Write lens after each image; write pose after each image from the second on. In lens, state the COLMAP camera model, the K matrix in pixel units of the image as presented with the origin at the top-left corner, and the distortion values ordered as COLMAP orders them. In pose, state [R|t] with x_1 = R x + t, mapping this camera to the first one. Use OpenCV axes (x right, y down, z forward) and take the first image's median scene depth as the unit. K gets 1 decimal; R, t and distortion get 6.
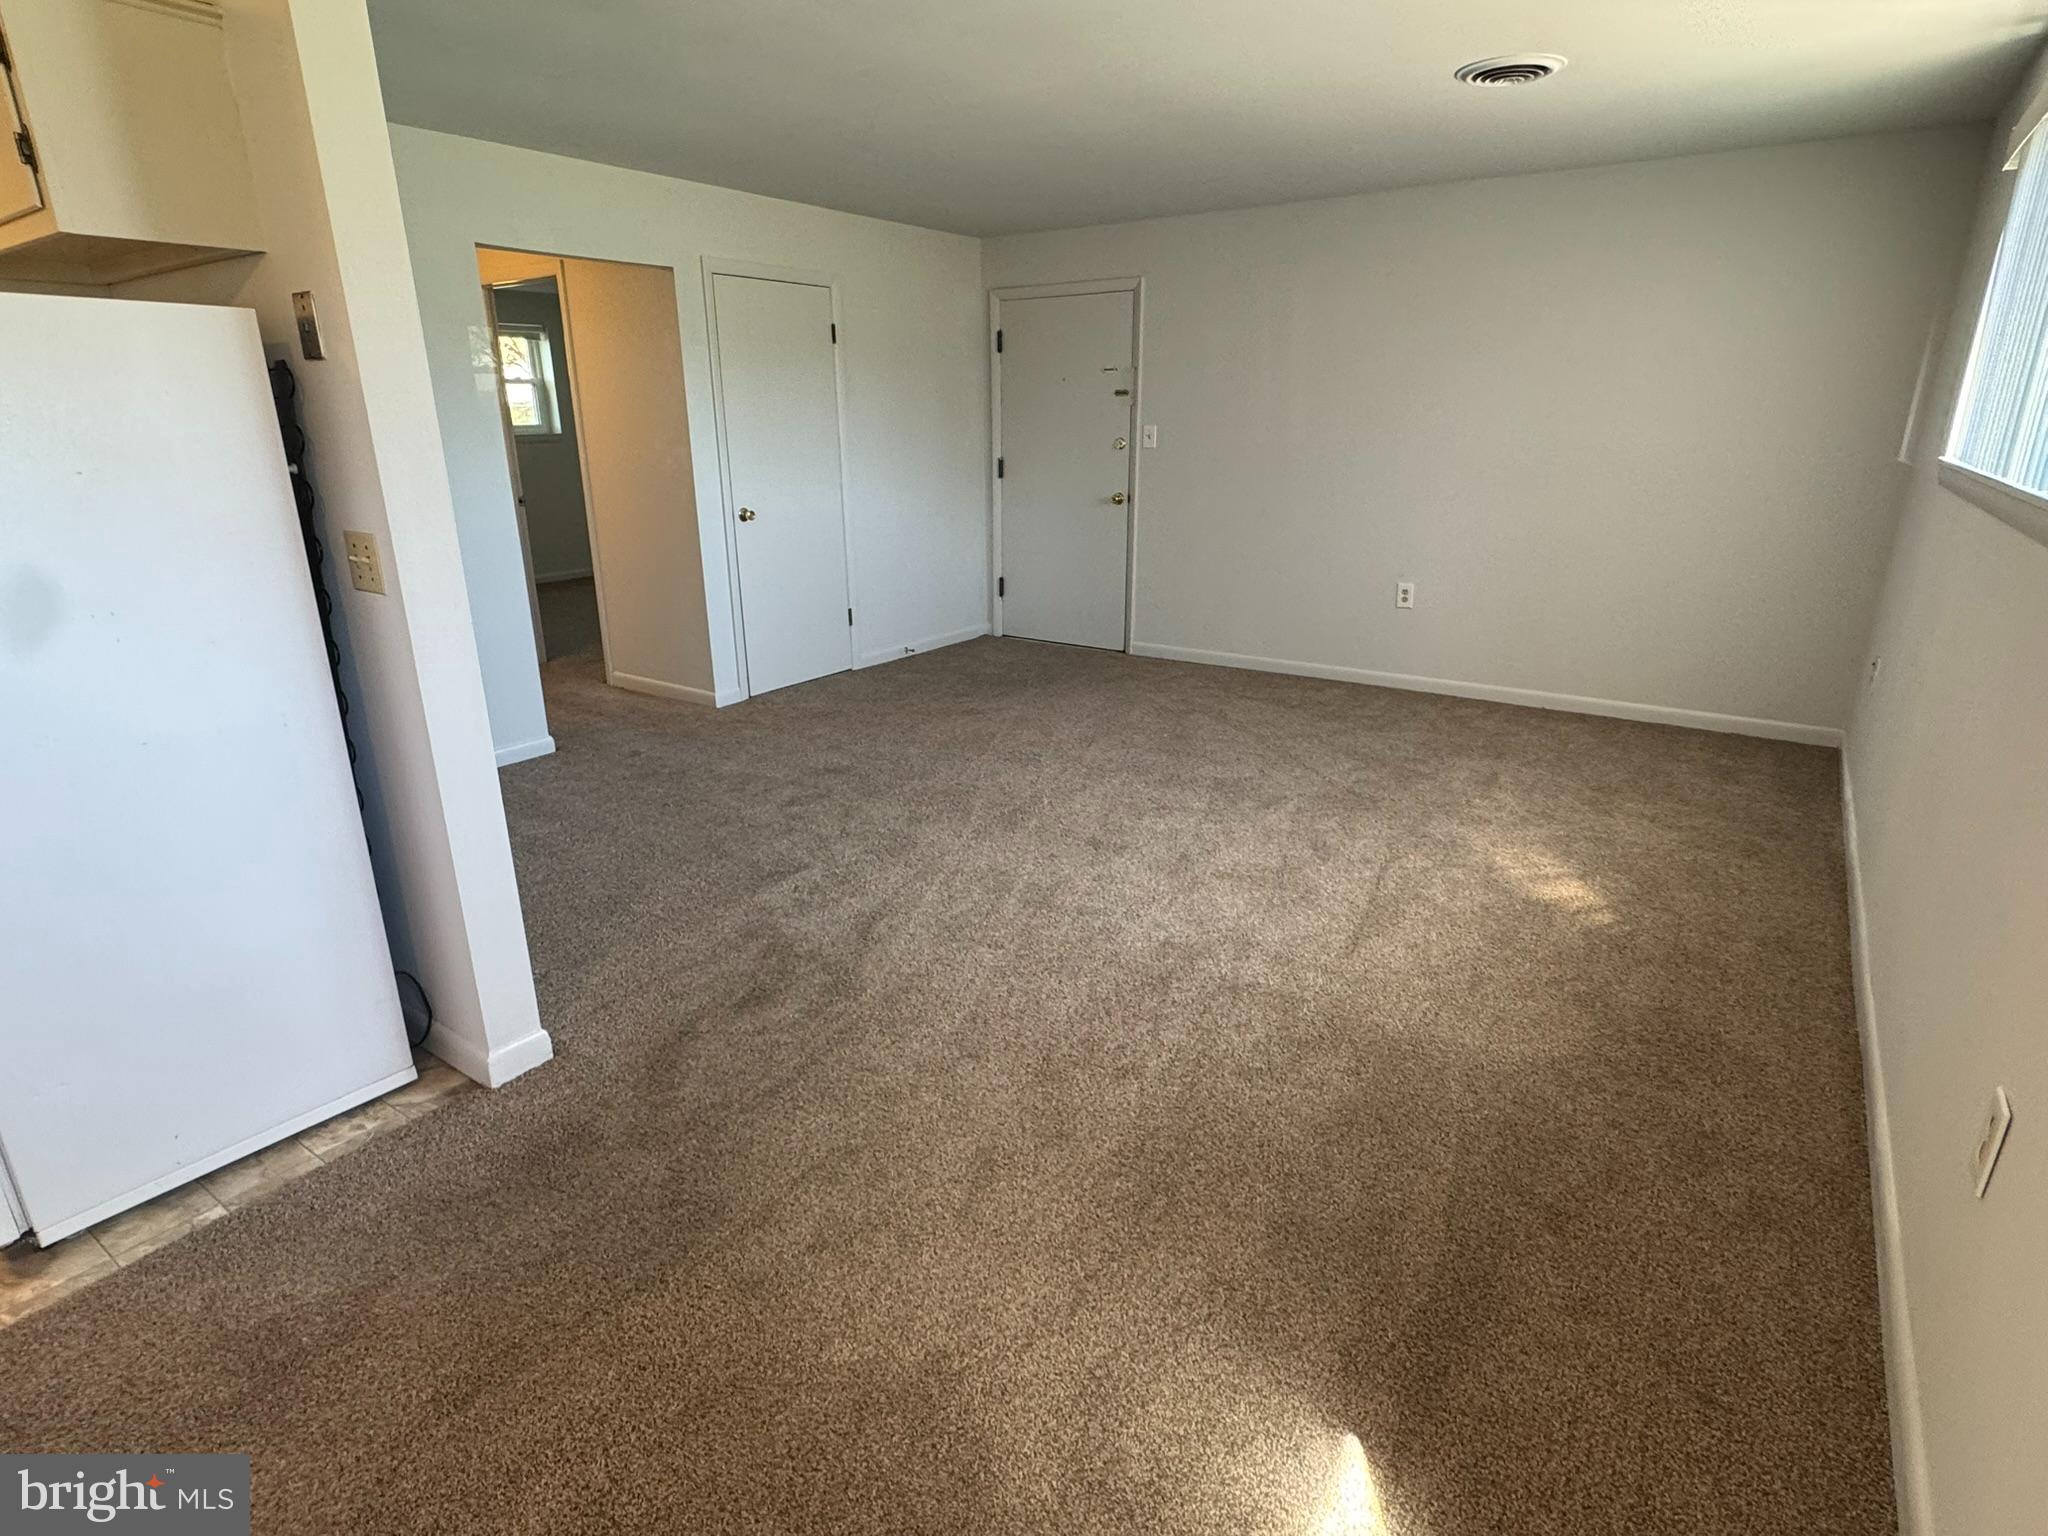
lens RADIAL K [[1070.1, 0, 1014.3], [0, 1070.1, 769.5], [0, 0, 1]] dist [-0.004224, 0.002301]
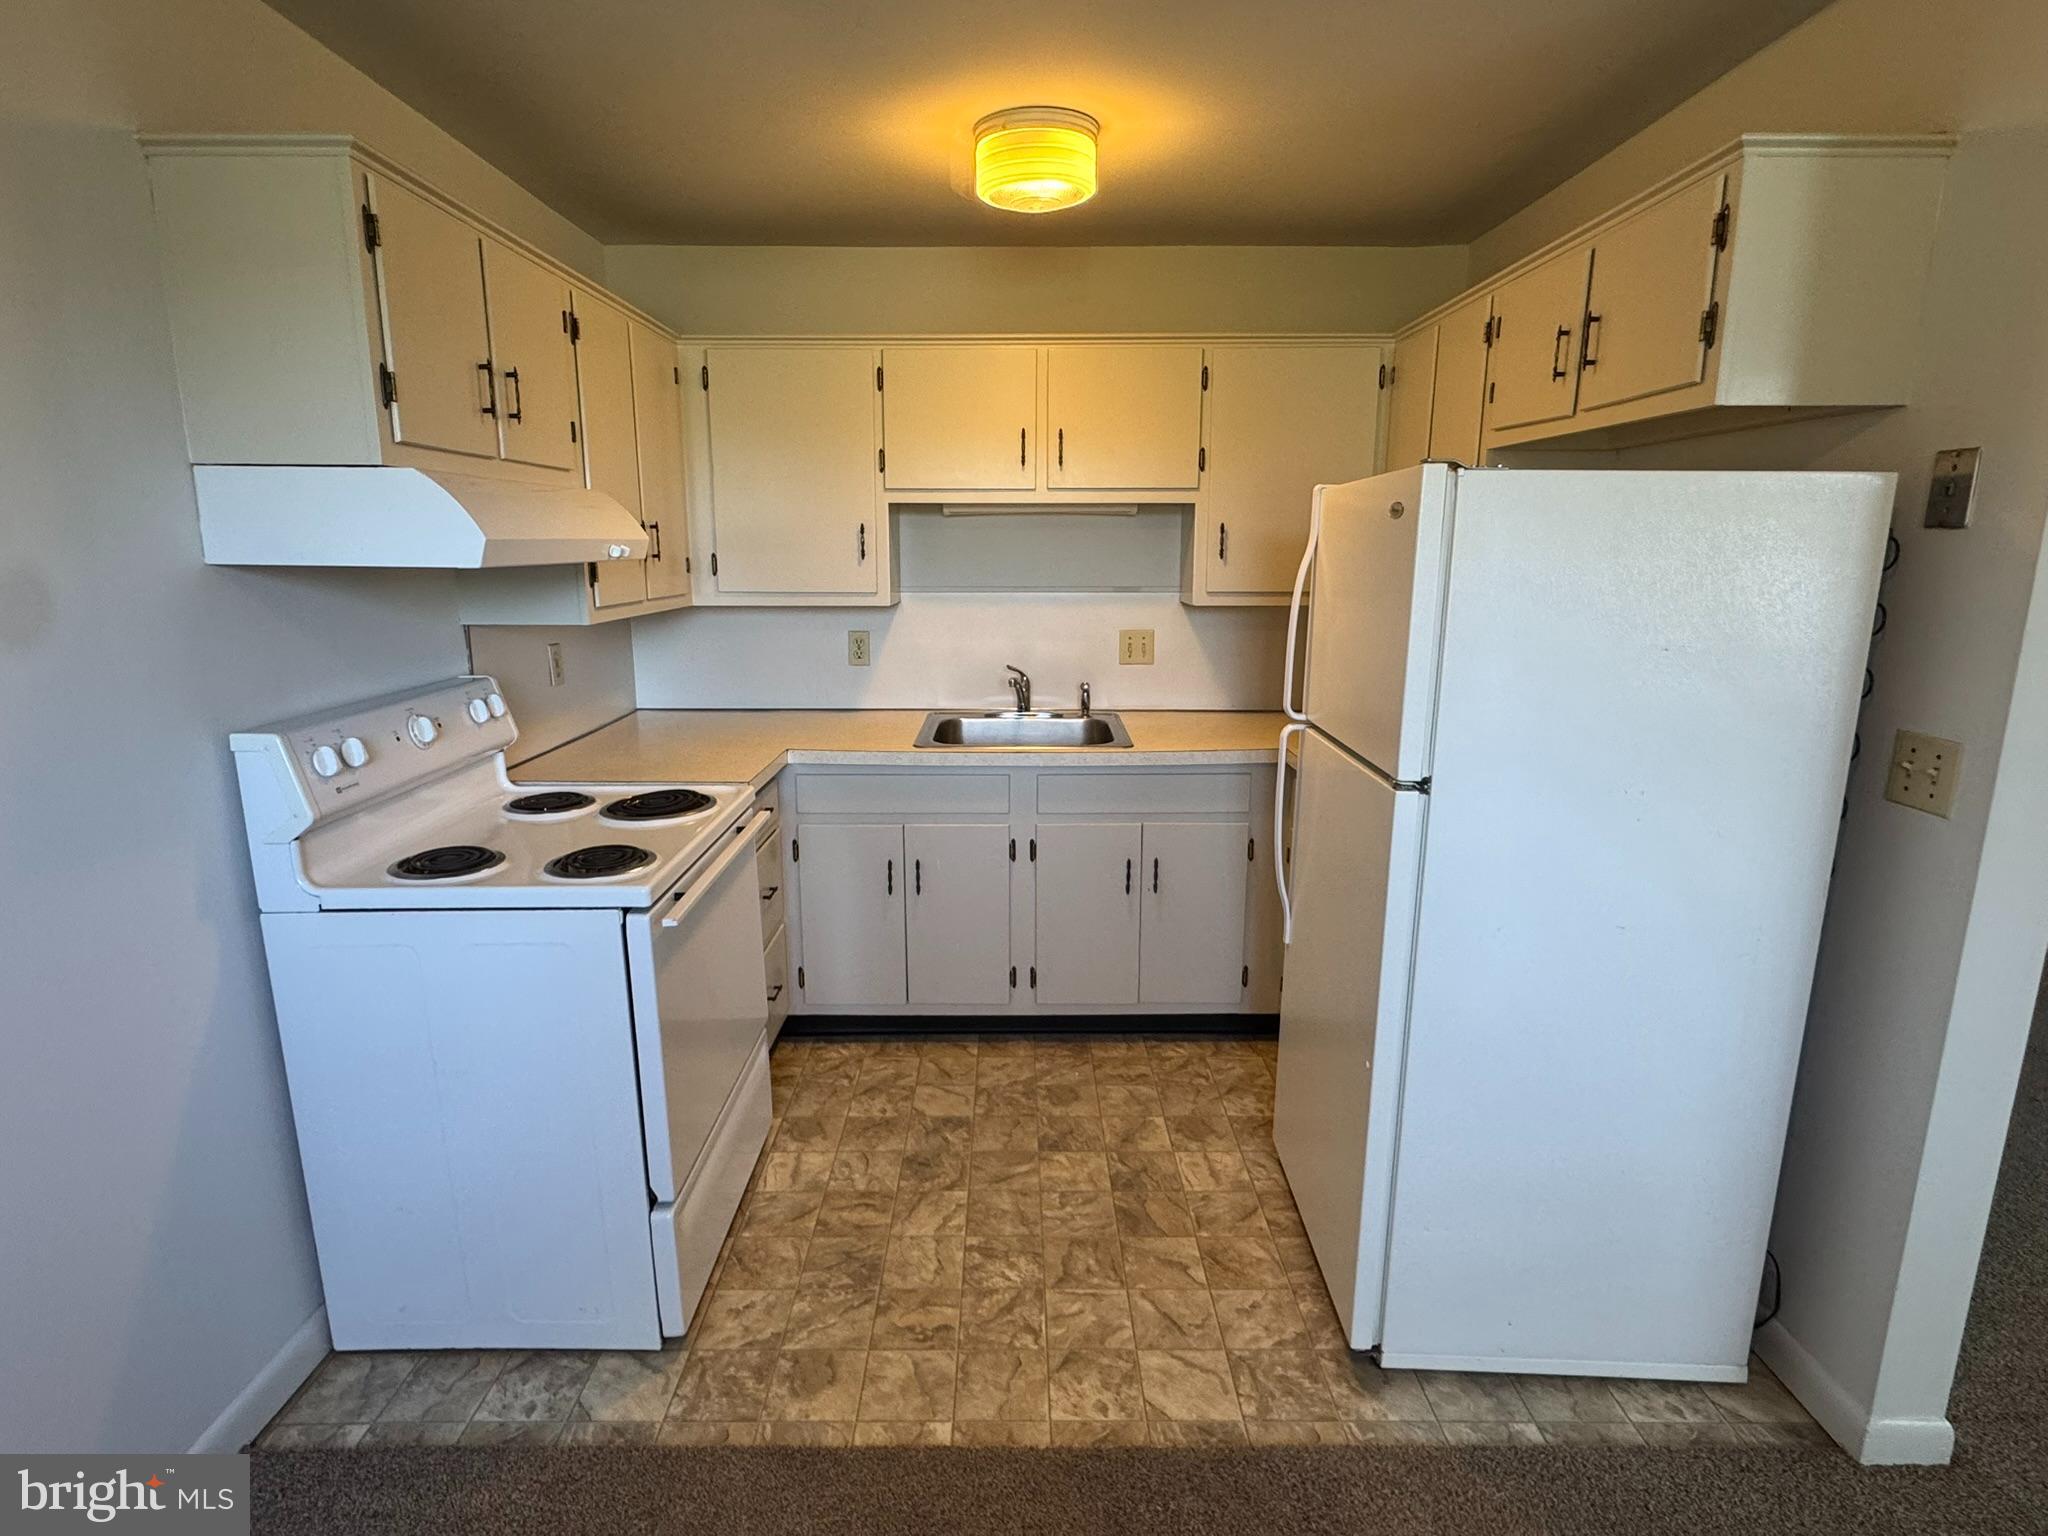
lens RADIAL K [[1070.1, 0, 1014.3], [0, 1070.1, 769.5], [0, 0, 1]] dist [-0.004224, 0.002301]
pose [[0.572969, 0.180989, -0.799343, -0.238370], [-0.264544, 0.963949, 0.028635, -0.026342], [0.775708, 0.195054, 0.600193, -0.002946]]
